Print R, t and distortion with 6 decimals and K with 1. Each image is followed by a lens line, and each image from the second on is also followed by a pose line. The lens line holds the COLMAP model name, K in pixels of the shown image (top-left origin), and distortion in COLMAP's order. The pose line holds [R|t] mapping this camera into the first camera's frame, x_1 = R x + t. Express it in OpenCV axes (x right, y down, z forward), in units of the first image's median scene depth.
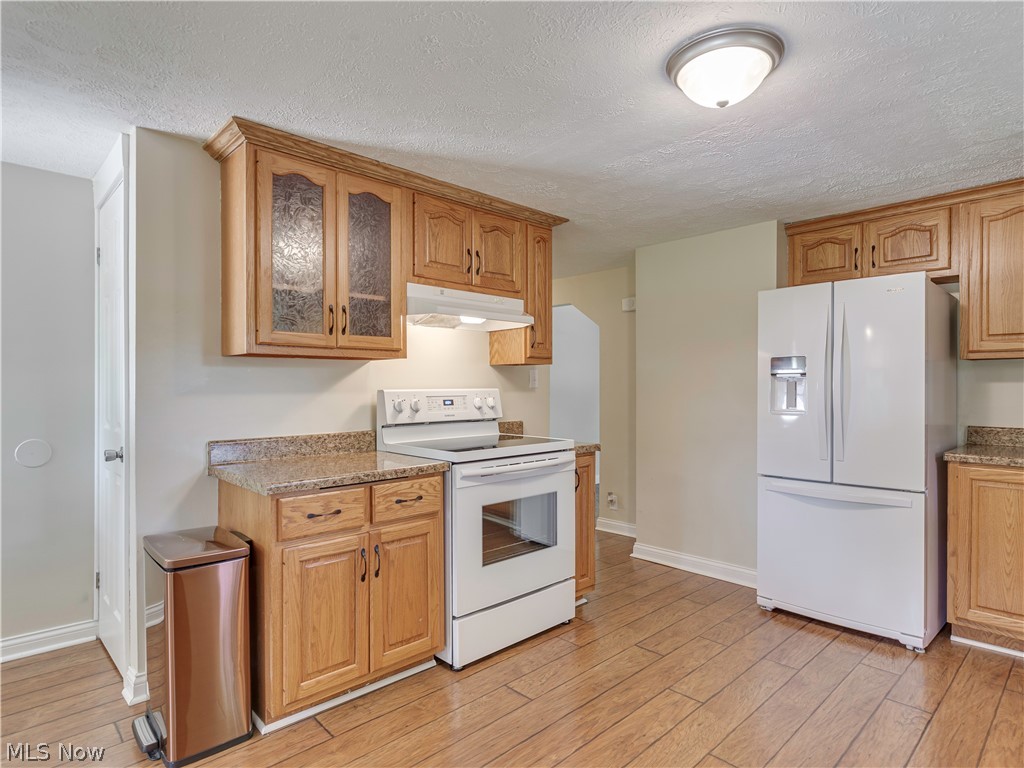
lens RADIAL K [[573.4, 0, 512.6], [0, 573.4, 392.5], [0, 0, 1]] dist [-0.003747, 0.000418]
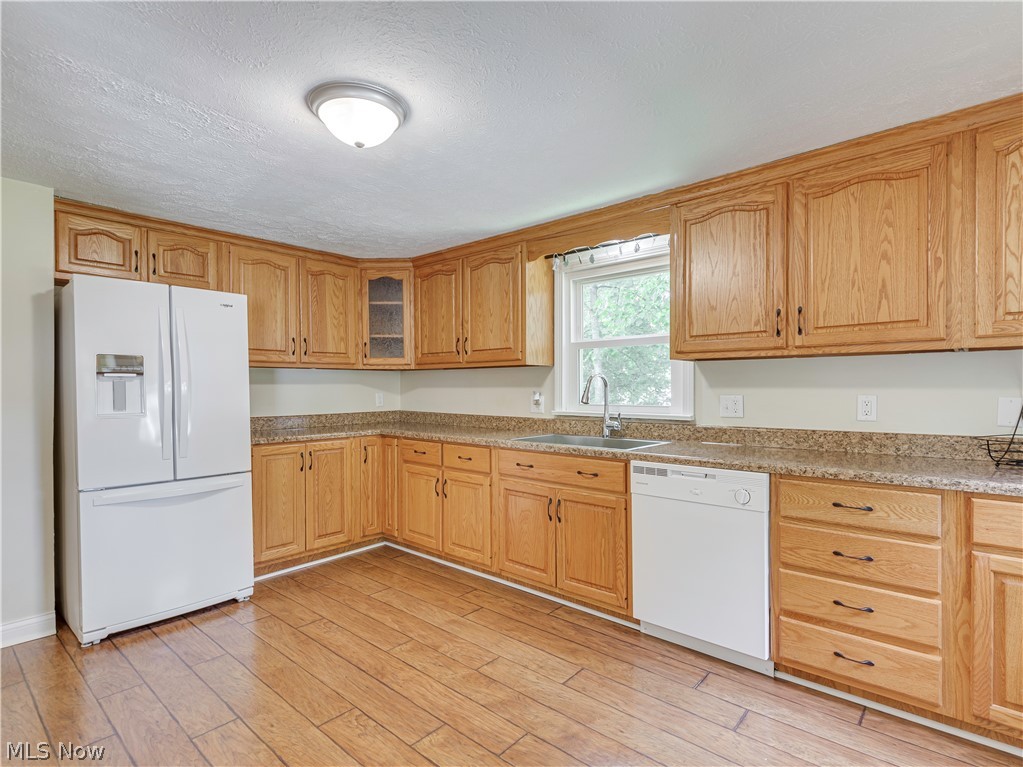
lens RADIAL K [[520.8, 0, 519.9], [0, 520.8, 398.0], [0, 0, 1]] dist [0.005696, -0.000464]
pose [[-0.083638, -0.019709, 0.996301, -0.430094], [0.012341, 0.999707, 0.020812, -0.002836], [-0.996420, 0.014036, -0.083371, 0.455144]]
